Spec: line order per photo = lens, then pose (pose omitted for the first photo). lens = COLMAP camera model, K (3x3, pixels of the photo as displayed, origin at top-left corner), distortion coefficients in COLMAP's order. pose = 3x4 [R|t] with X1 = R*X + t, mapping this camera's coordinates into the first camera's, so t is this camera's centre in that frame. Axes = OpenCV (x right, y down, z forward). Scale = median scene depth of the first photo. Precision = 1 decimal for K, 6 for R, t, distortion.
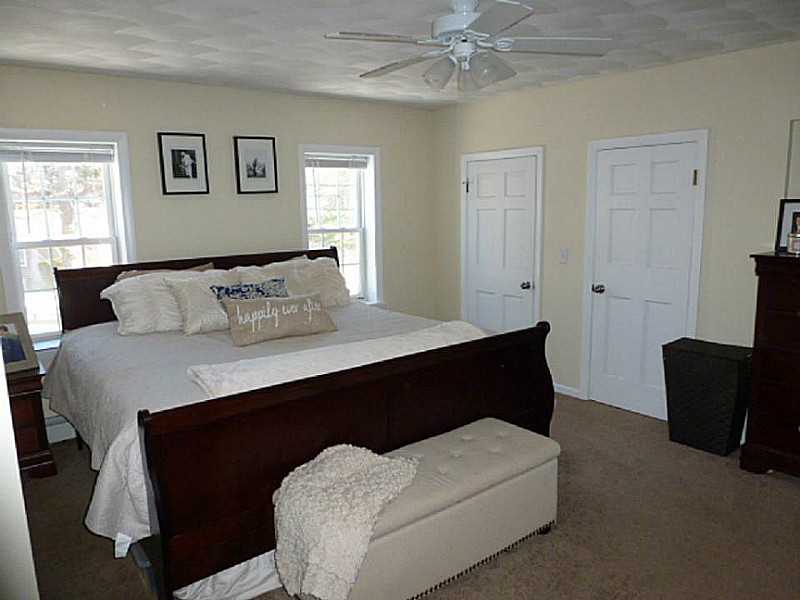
lens RADIAL K [[570.3, 0, 400.0], [0, 570.3, 300.0], [0, 0, 1]] dist [-0.057768, 0.019251]
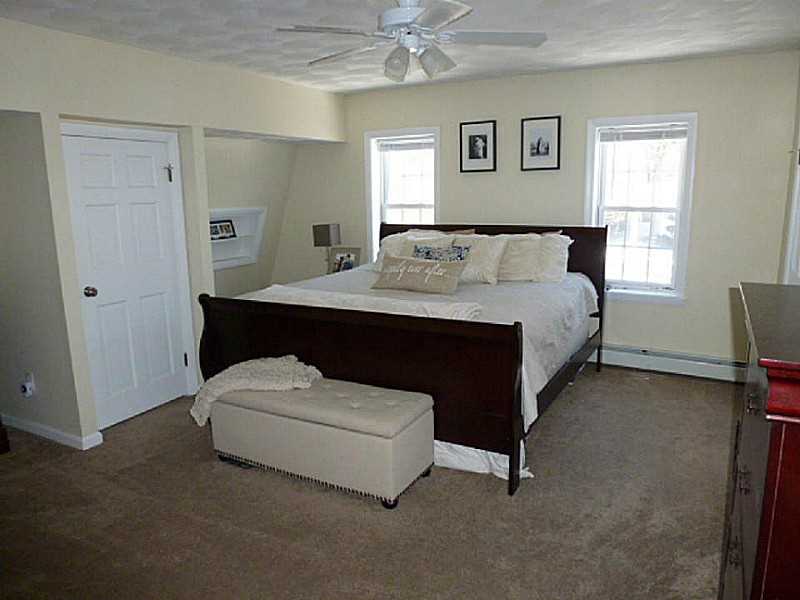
lens RADIAL K [[592.8, 0, 400.0], [0, 592.8, 300.0], [0, 0, 1]] dist [-0.070909, 0.002982]
pose [[0.418800, 0.182419, -0.889567, 0.717153], [-0.135980, 0.981168, 0.137185, -0.067682], [0.897840, 0.063511, 0.435718, 0.311042]]
